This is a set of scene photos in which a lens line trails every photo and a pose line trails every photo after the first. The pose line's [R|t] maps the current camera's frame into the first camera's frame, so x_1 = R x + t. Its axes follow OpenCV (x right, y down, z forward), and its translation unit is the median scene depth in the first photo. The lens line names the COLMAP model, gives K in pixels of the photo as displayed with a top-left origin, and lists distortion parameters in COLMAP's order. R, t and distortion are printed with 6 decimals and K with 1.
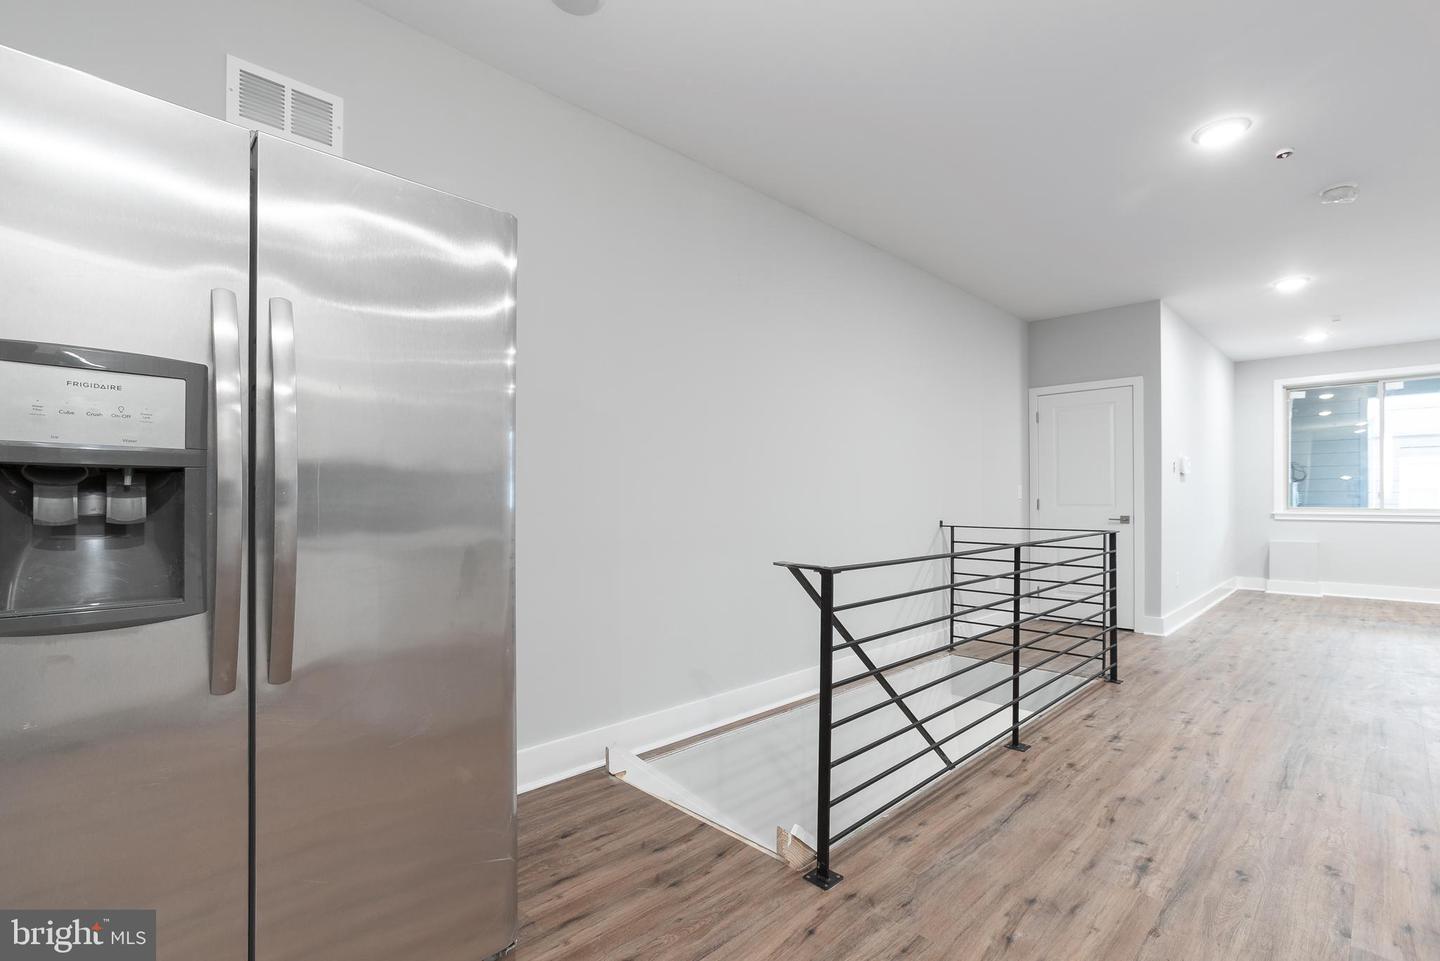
lens RADIAL K [[660.3, 0, 718.8], [0, 660.3, 498.1], [0, 0, 1]] dist [-0.022912, 0.014470]
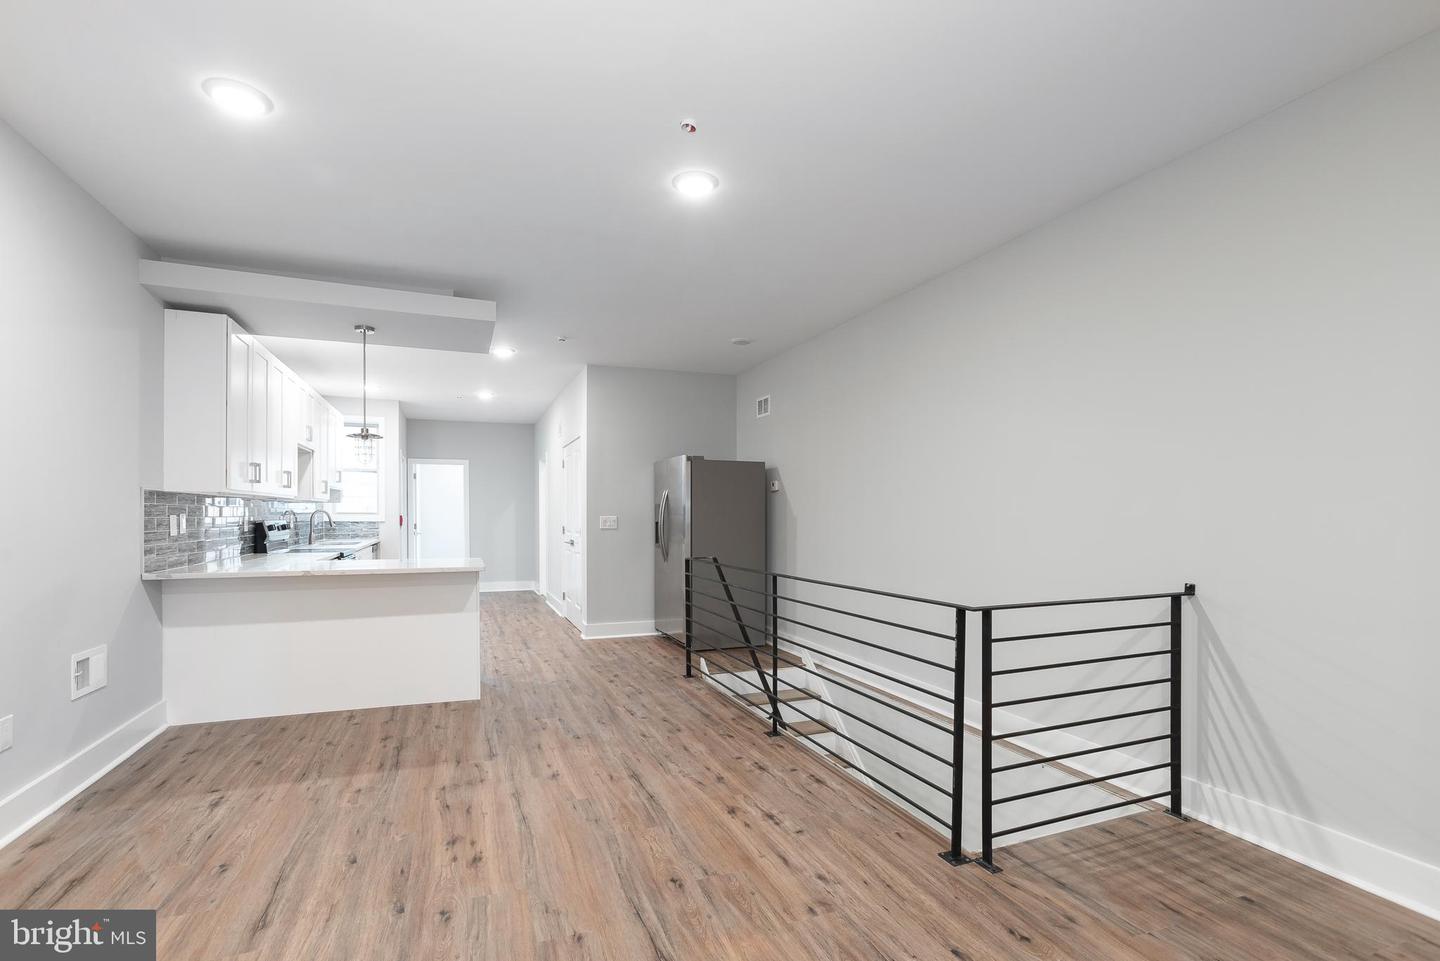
lens RADIAL K [[668.5, 0, 708.2], [0, 668.5, 508.4], [0, 0, 1]] dist [-0.014947, 0.016993]
pose [[-0.402296, -0.007664, -0.915478, 1.227546], [0.002197, 0.999954, -0.009336, -0.030539], [0.915507, -0.005767, -0.402261, 1.024980]]
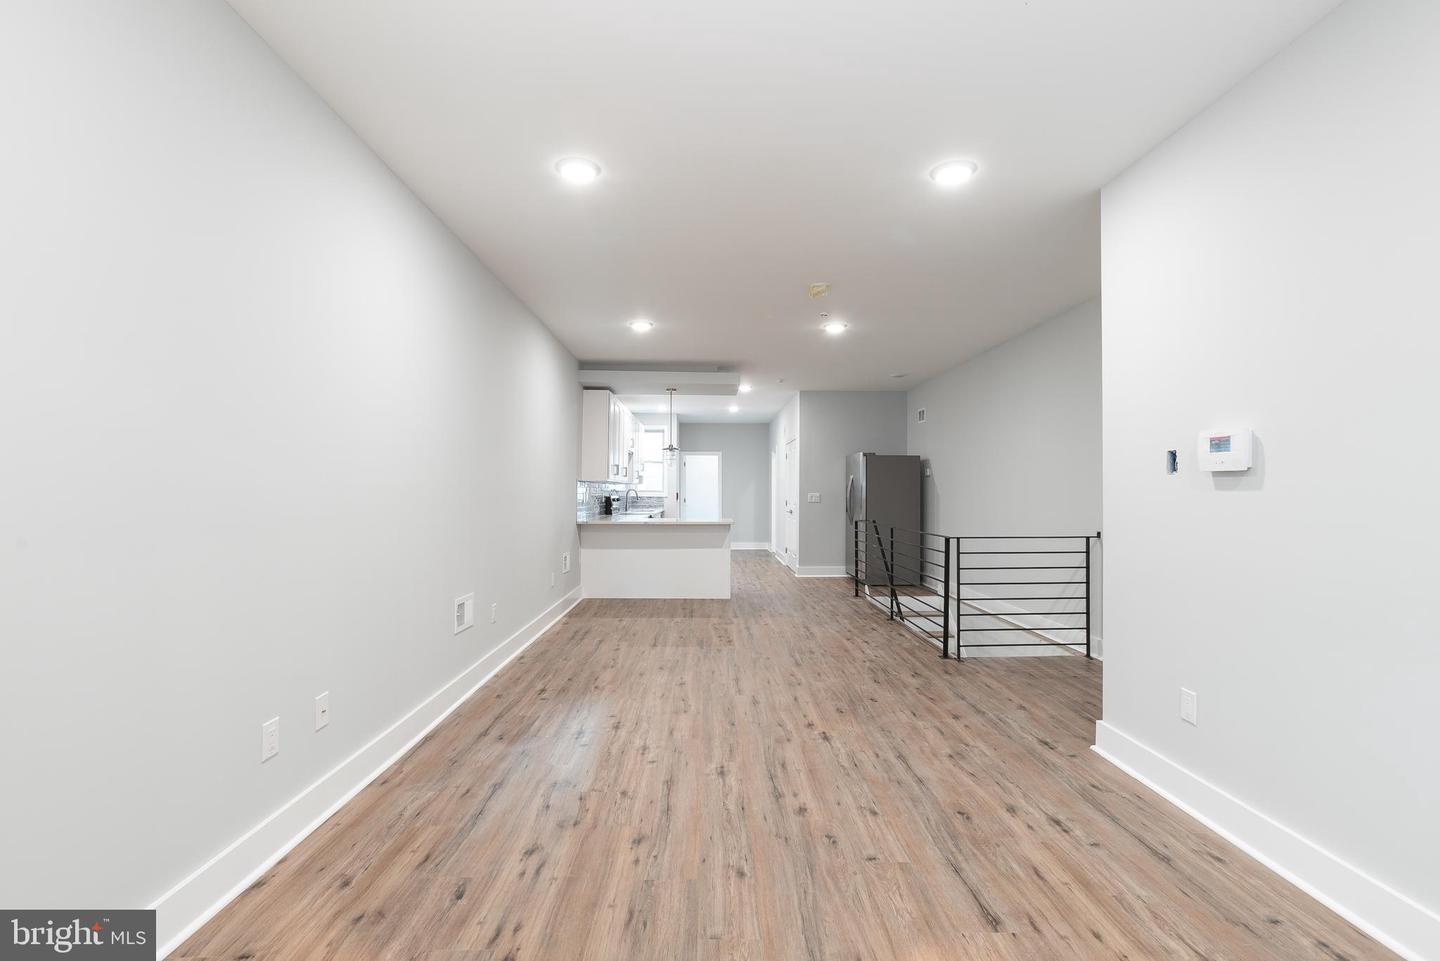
lens RADIAL K [[648.0, 0, 722.1], [0, 648.0, 473.8], [0, 0, 1]] dist [-0.048136, 0.030423]
pose [[-0.684505, -0.020462, -0.728721, 1.766730], [-0.000218, 0.999612, -0.027865, -0.033558], [0.729008, -0.018915, -0.684243, 1.514953]]
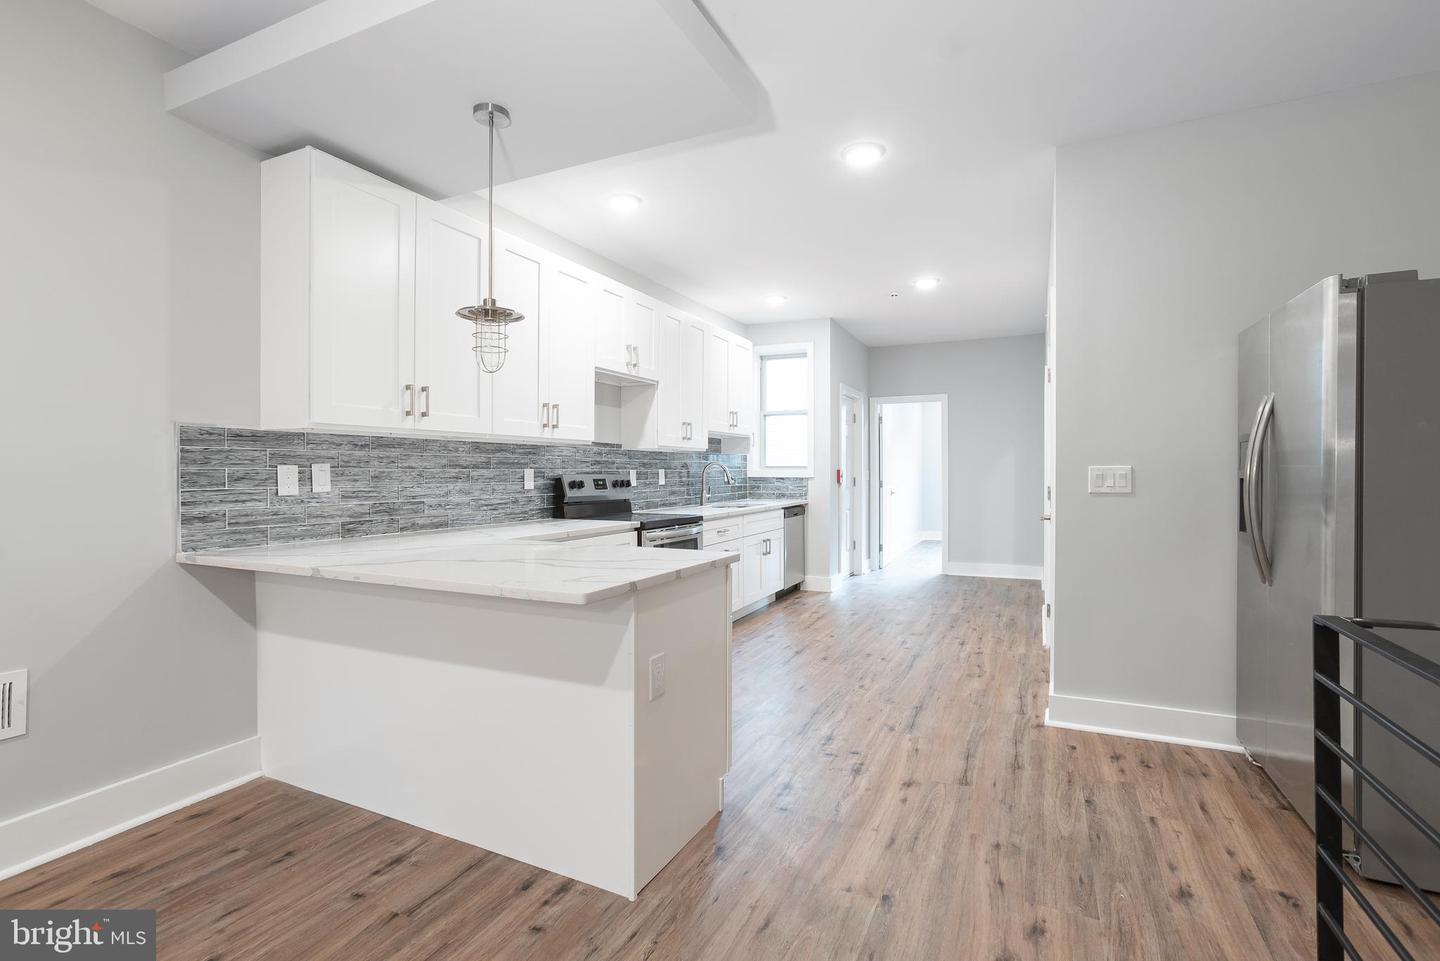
lens RADIAL K [[661.7, 0, 710.9], [0, 661.7, 477.8], [0, 0, 1]] dist [-0.024657, 0.014969]
pose [[-0.944363, 0.007041, -0.328829, 0.447830], [0.005831, 0.999972, 0.004666, -0.019494], [0.328852, 0.002489, -0.944378, 0.671446]]
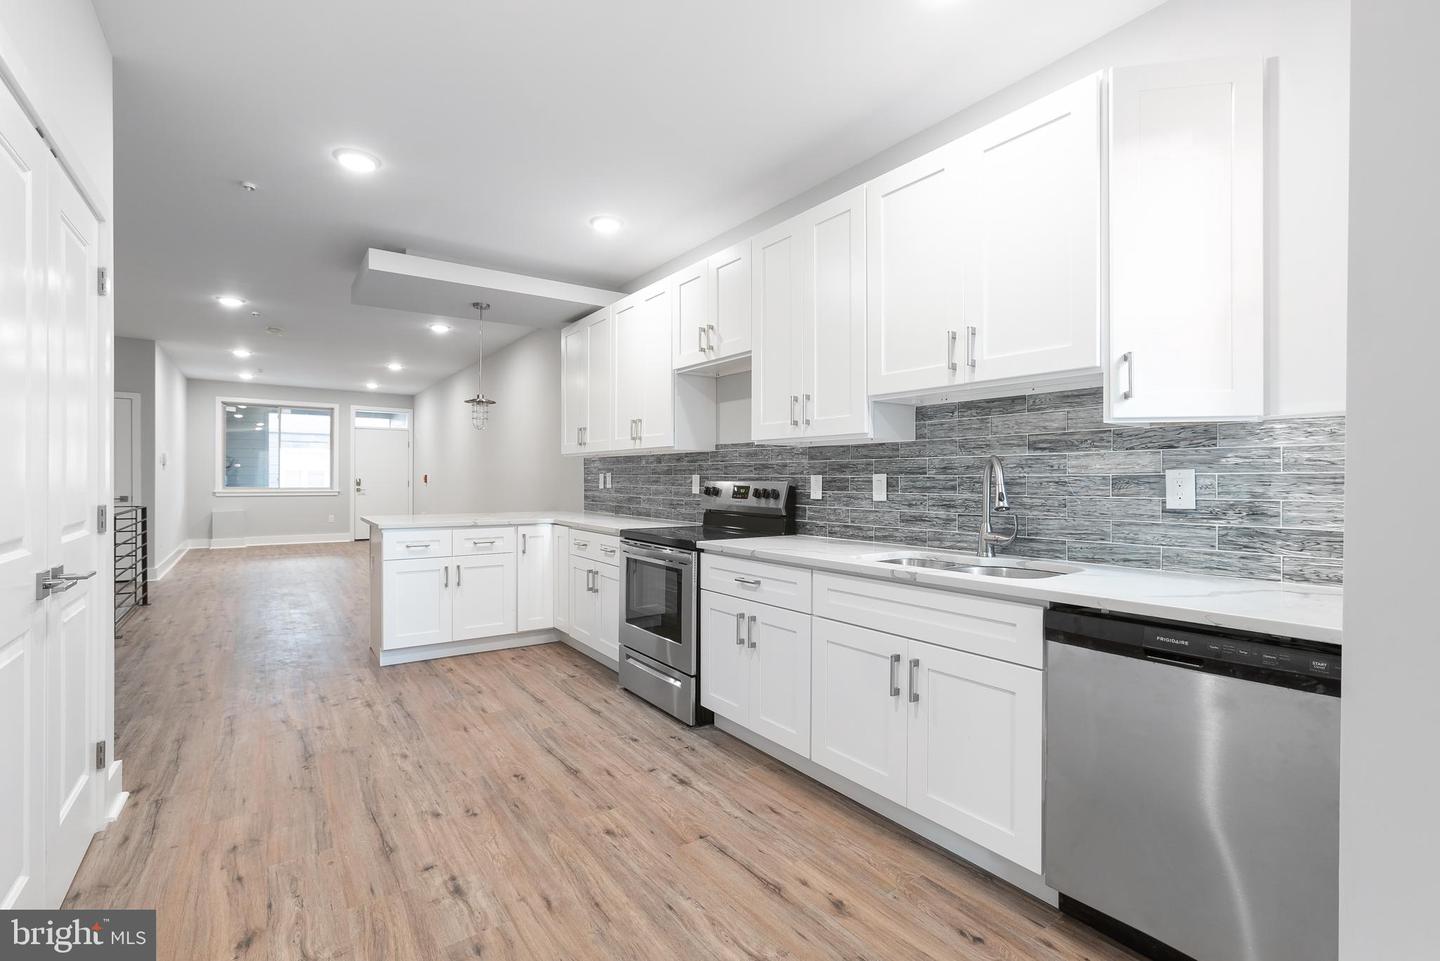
lens RADIAL K [[685.5, 0, 720.0], [0, 685.5, 480.5], [0, 0, 1]] dist [0.015562, 0.000656]
pose [[0.189358, -0.000928, 0.981908, -0.752979], [-0.007497, 0.999969, 0.002391, -0.024011], [-0.981879, -0.007814, 0.189345, -0.640515]]
